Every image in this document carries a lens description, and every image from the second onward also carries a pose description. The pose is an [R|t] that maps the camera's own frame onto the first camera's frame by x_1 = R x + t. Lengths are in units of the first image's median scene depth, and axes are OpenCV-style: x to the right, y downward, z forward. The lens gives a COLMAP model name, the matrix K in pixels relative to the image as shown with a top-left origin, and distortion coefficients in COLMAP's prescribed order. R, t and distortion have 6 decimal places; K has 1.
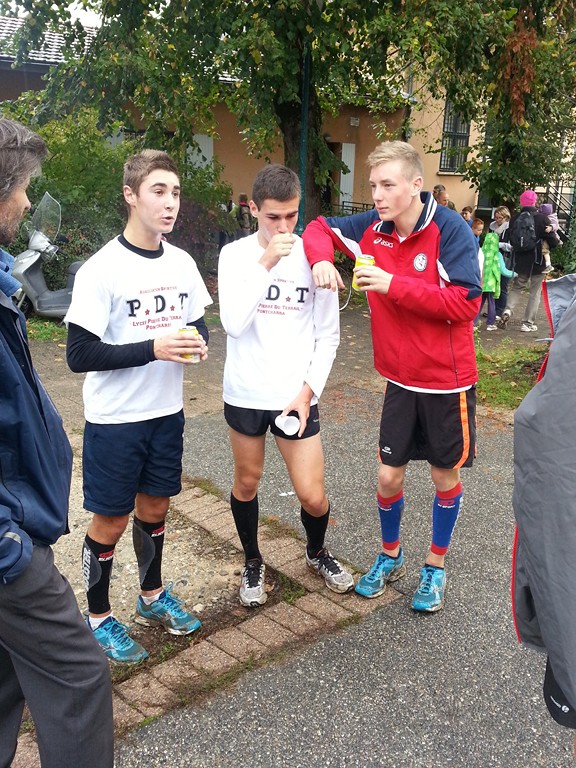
lens RADIAL K [[836.8, 0, 254.8], [0, 836.8, 395.6], [0, 0, 1]] dist [0.088109, -0.296605]
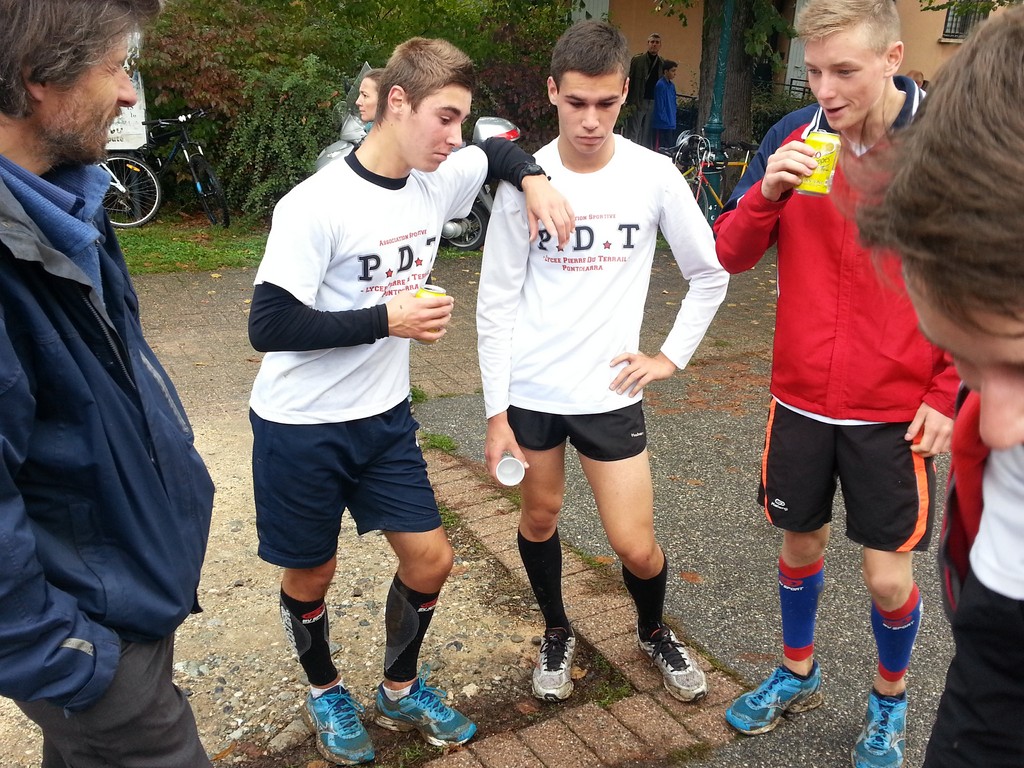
lens RADIAL K [[1016.6, 0, 467.3], [0, 1016.6, 381.4], [0, 0, 1]] dist [0.140128, -0.289618]
pose [[0.975658, 0.079754, -0.204280, 0.050743], [-0.065827, 0.995076, 0.074098, -0.036687], [0.209183, -0.058847, 0.976104, 0.125773]]
